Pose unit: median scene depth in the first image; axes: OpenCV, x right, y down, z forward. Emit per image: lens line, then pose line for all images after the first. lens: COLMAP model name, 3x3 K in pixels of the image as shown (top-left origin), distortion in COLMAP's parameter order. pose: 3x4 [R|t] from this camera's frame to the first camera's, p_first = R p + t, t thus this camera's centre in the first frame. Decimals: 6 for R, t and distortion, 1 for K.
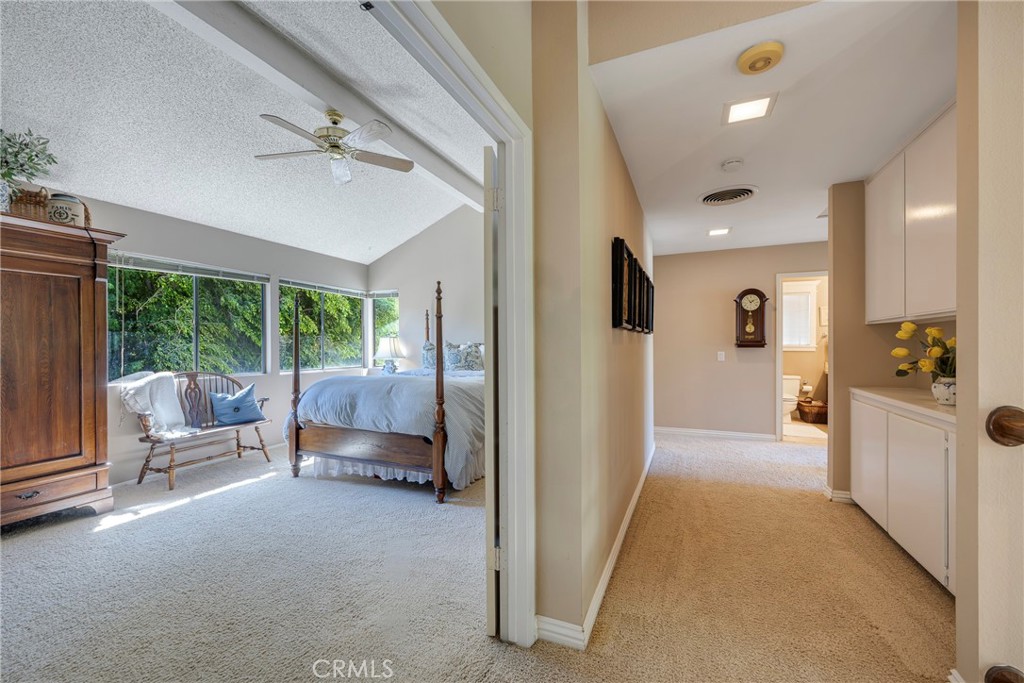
lens RADIAL K [[411.0, 0, 506.7], [0, 411.0, 347.3], [0, 0, 1]] dist [0.000301, 0.001130]
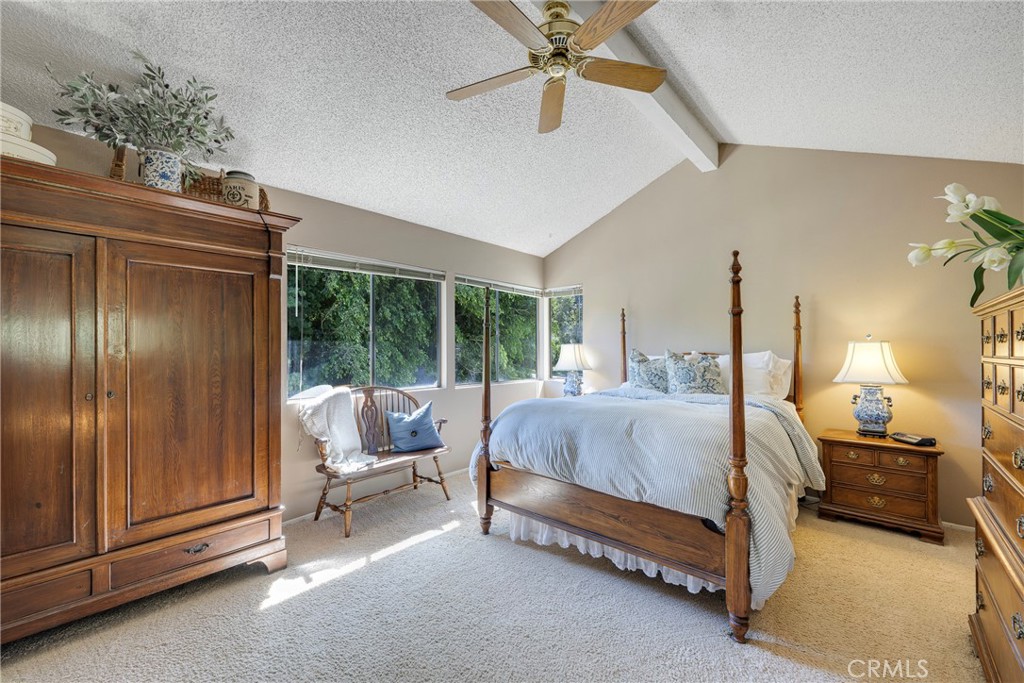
lens RADIAL K [[411.0, 0, 510.1], [0, 411.0, 348.2], [0, 0, 1]] dist [0.000301, 0.001130]
pose [[0.951035, 0.001734, -0.309079, -0.273408], [-0.003342, 0.999983, -0.004676, -0.020325], [0.309066, 0.005480, 0.951025, 0.342668]]
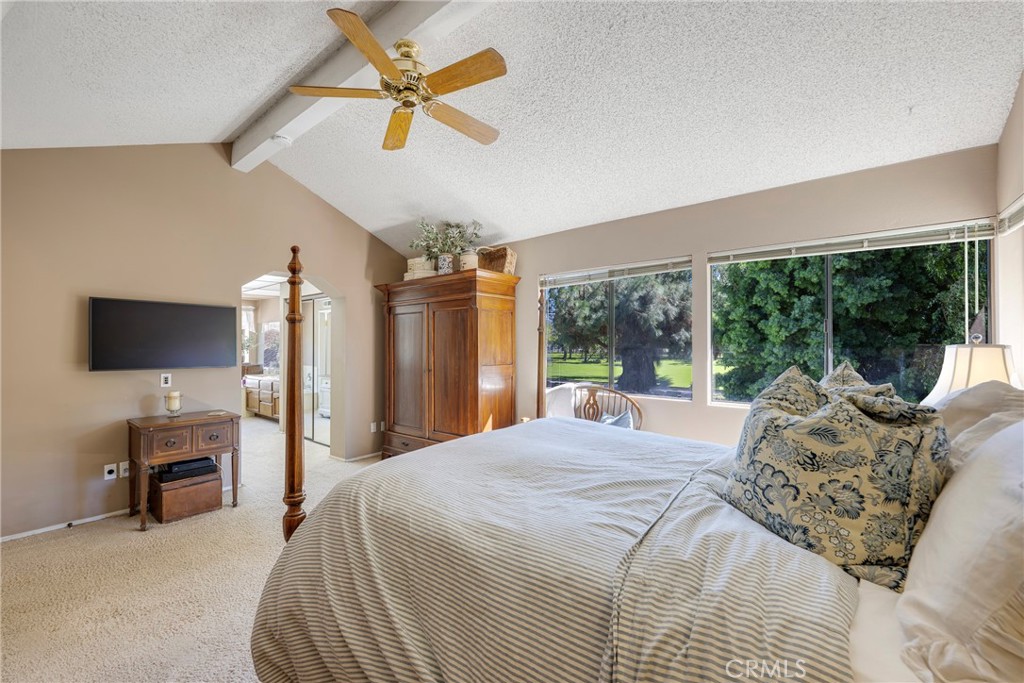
lens RADIAL K [[411.0, 0, 513.6], [0, 411.0, 341.8], [0, 0, 1]] dist [0.000301, 0.001130]
pose [[-0.251423, 0.001287, -0.967876, 0.218963], [0.001147, 0.999999, 0.001032, -0.050757], [0.967877, -0.000851, -0.251425, 1.294111]]
